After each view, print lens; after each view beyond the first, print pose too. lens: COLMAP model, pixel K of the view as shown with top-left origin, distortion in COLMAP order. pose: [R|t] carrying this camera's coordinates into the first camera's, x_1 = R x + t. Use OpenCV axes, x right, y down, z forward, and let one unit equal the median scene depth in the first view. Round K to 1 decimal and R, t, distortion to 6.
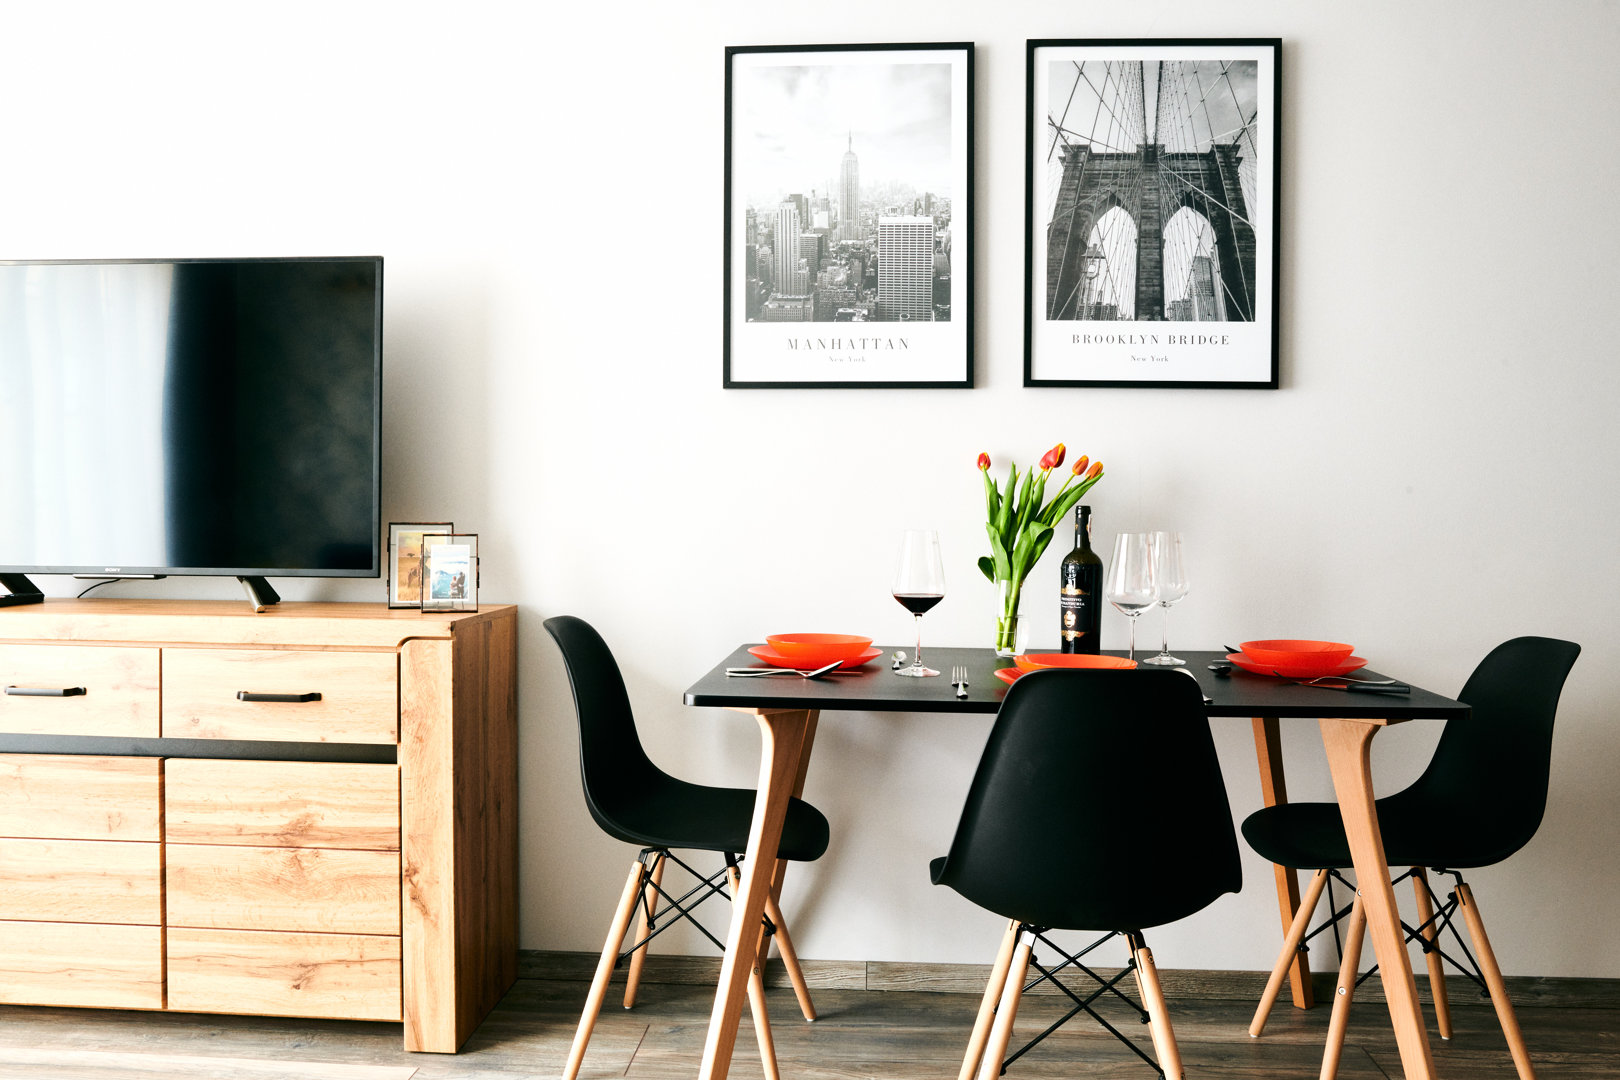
lens RADIAL K [[1335.9, 0, 810.0], [0, 1335.9, 540.0], [0, 0, 1]] dist [-0.064100, 0.058508]
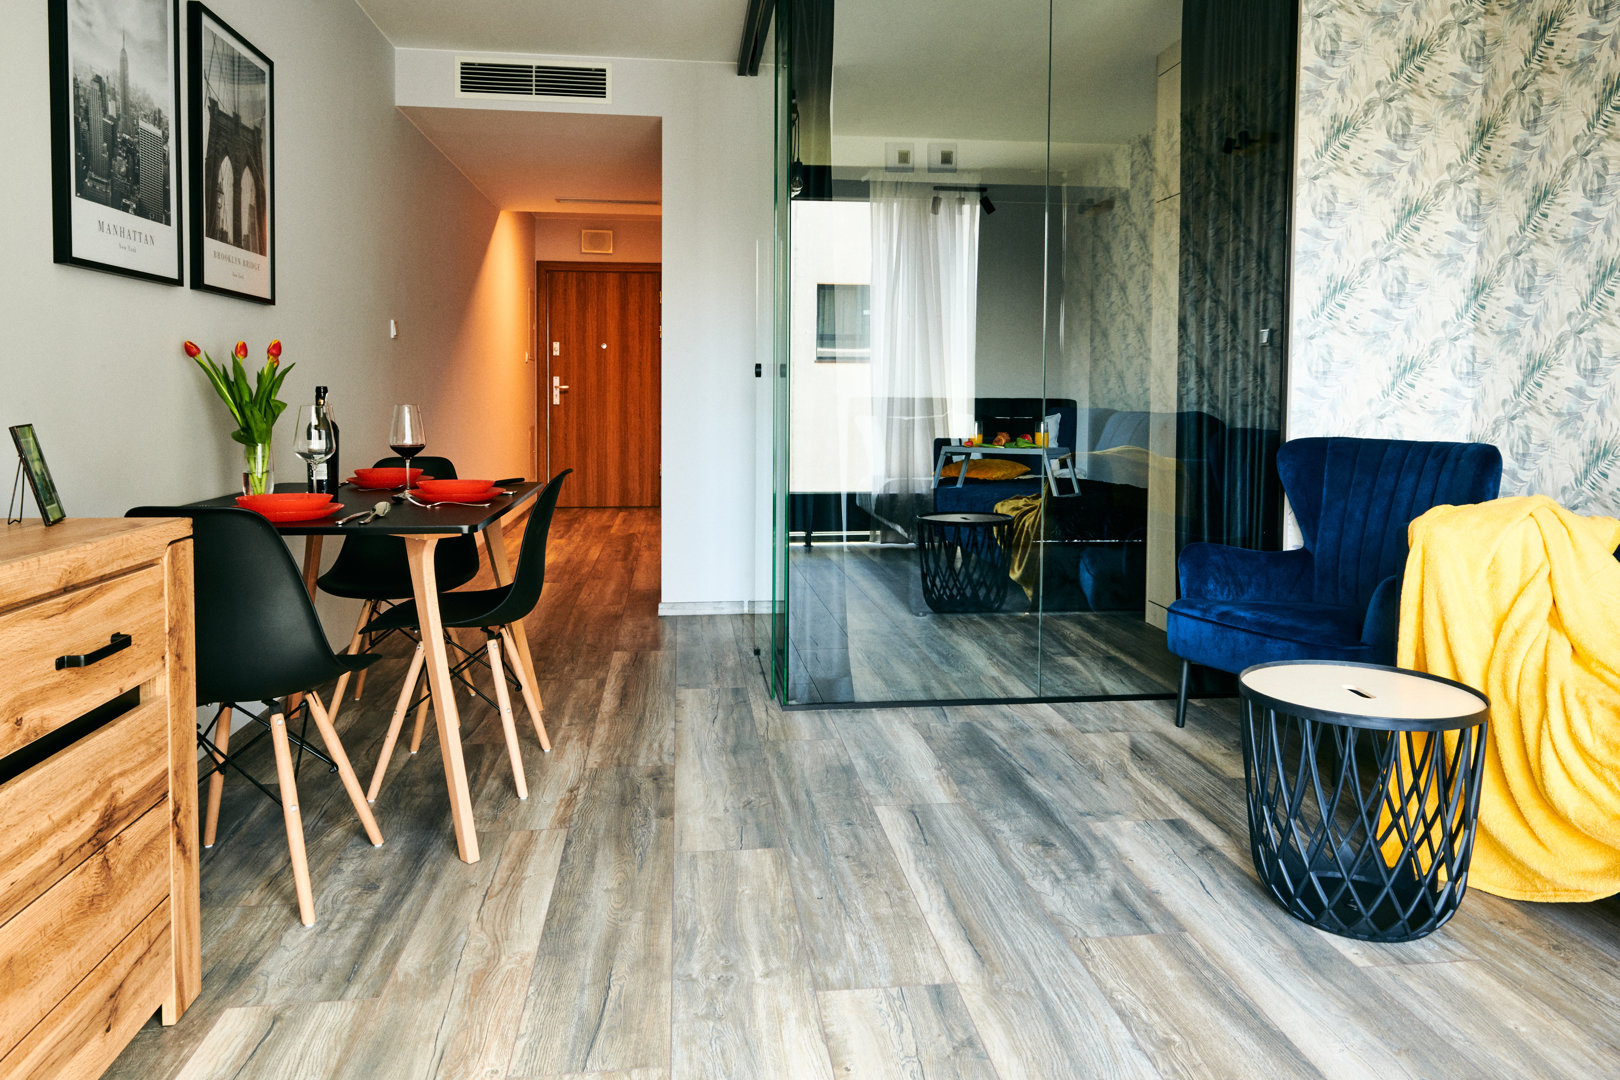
lens RADIAL K [[1120.4, 0, 832.7], [0, 1120.4, 444.4], [0, 0, 1]] dist [0.005651, -0.003141]
pose [[-0.208825, -0.055166, 0.976396, -0.994476], [0.017410, 0.998040, 0.060113, -0.024116], [-0.977798, 0.029553, -0.207456, 0.658687]]
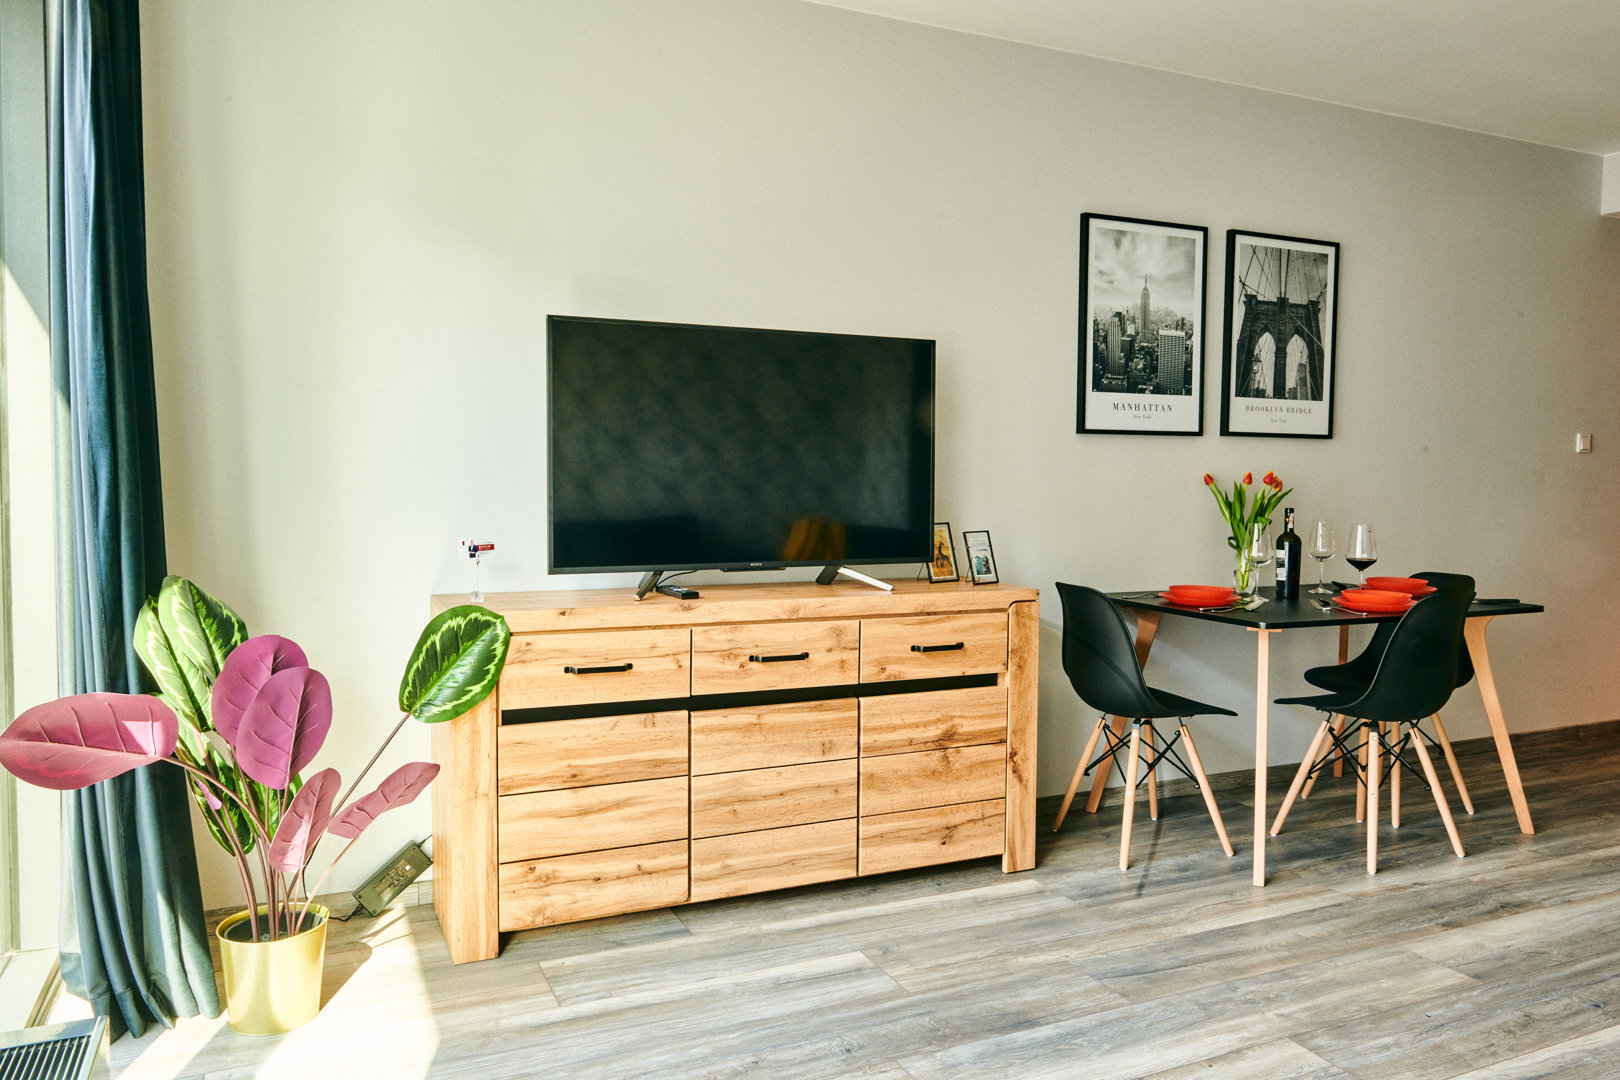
lens RADIAL K [[1157.4, 0, 810.0], [0, 1157.4, 540.0], [0, 0, 1]] dist [0.000712, 0.000494]
pose [[0.875732, -0.030680, 0.481822, -1.037587], [0.013275, 0.999132, 0.039493, -0.047755], [-0.482615, -0.028189, 0.875379, -0.044699]]
